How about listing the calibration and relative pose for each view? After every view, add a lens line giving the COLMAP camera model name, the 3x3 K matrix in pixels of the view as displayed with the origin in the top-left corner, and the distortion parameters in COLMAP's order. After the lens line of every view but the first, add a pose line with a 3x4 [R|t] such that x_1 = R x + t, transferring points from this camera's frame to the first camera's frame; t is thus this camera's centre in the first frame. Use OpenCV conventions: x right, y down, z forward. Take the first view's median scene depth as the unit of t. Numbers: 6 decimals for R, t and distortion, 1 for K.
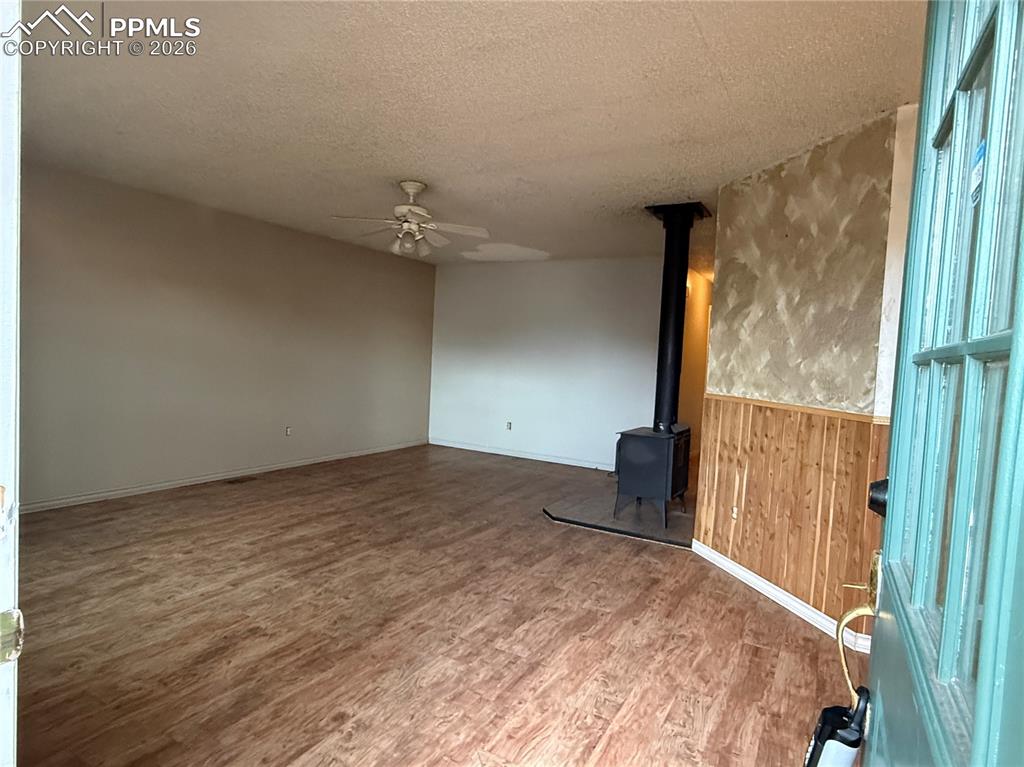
lens RADIAL K [[572.7, 0, 512.3], [0, 572.7, 386.6], [0, 0, 1]] dist [0.004448, 0.001154]
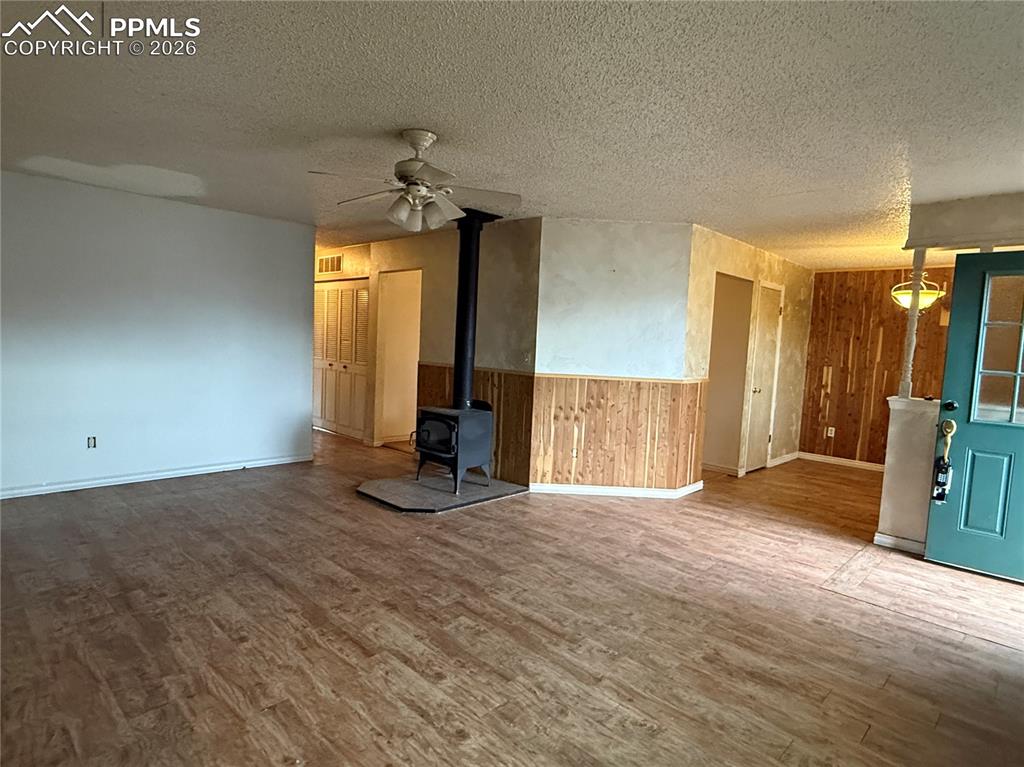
lens RADIAL K [[572.7, 0, 513.4], [0, 572.7, 383.2], [0, 0, 1]] dist [0.004448, 0.001154]
pose [[0.249470, -0.112699, 0.961802, -1.147732], [0.020501, 0.993597, 0.111106, -0.136639], [-0.968165, -0.008000, 0.250183, 0.864047]]
